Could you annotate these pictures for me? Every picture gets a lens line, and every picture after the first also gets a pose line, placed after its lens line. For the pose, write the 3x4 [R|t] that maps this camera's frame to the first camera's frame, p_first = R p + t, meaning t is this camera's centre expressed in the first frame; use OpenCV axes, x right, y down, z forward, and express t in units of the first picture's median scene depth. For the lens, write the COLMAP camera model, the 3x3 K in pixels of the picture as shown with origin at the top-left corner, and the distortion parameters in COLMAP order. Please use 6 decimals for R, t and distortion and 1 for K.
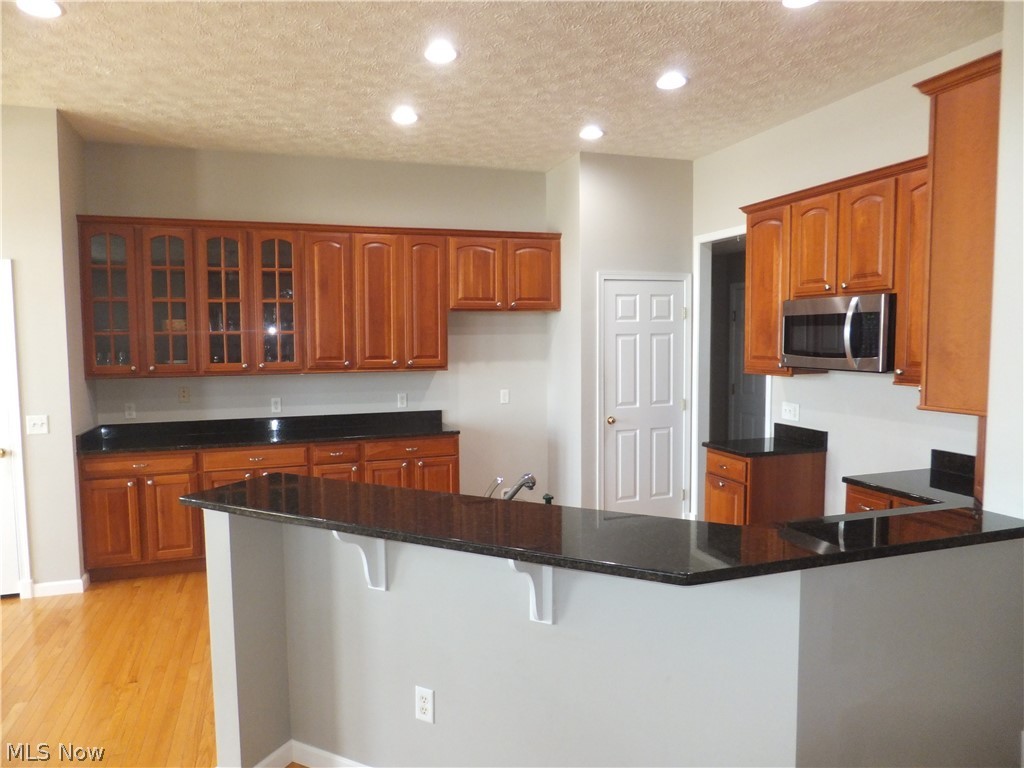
lens RADIAL K [[683.3, 0, 503.7], [0, 683.3, 384.4], [0, 0, 1]] dist [-0.020398, 0.015730]
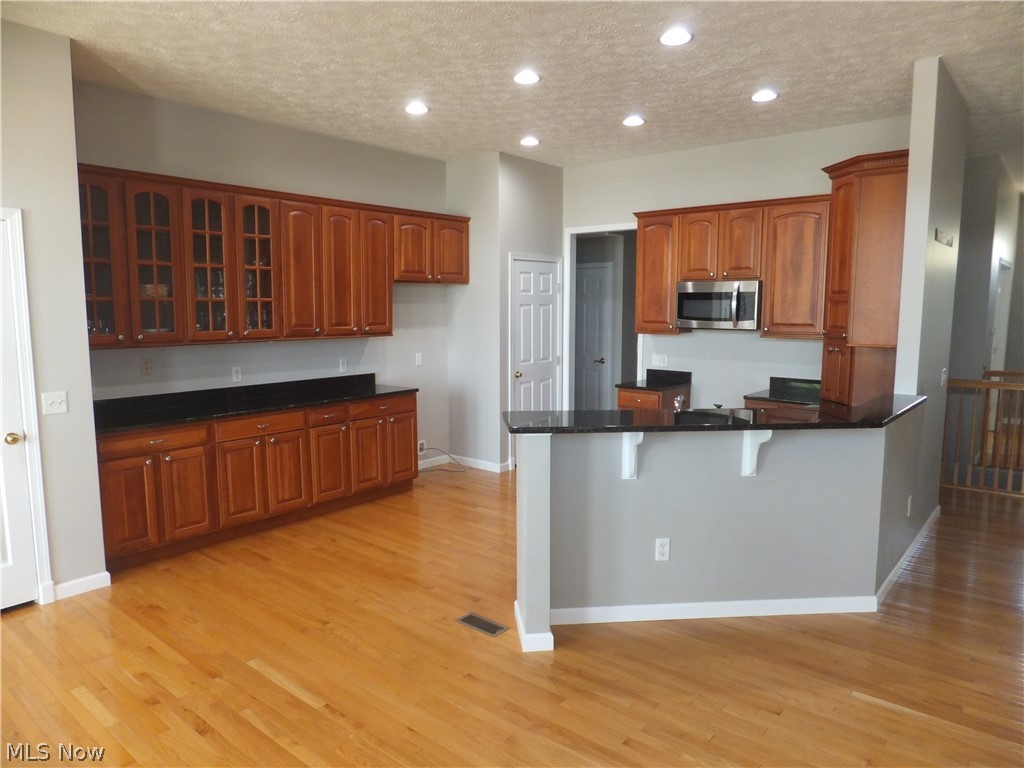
lens RADIAL K [[683.3, 0, 516.5], [0, 683.3, 384.2], [0, 0, 1]] dist [-0.020398, 0.015730]
pose [[0.843577, -0.053010, 0.534385, -0.585141], [0.031079, 0.998267, 0.049966, 0.009624], [-0.536107, -0.025542, 0.843763, -0.045105]]
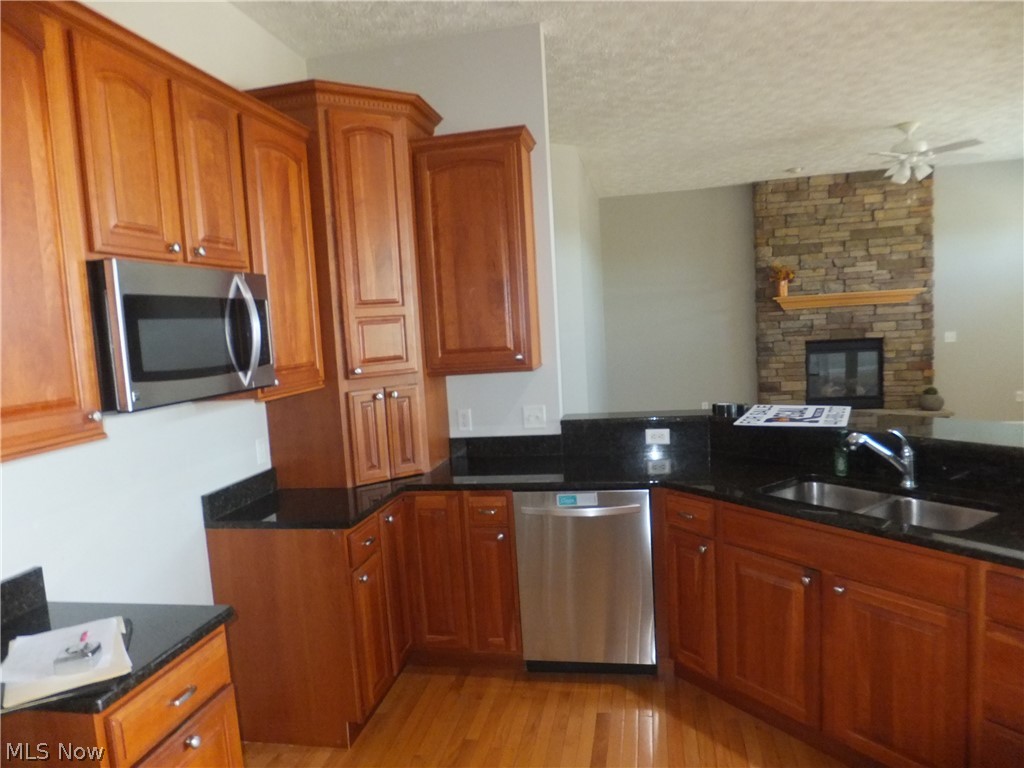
lens RADIAL K [[683.3, 0, 488.5], [0, 683.3, 392.2], [0, 0, 1]] dist [-0.020398, 0.015730]
pose [[-0.868322, 0.012267, 0.495850, 0.004149], [0.105453, 0.981405, 0.160387, -0.074665], [-0.484662, 0.191557, -0.853469, 1.114095]]
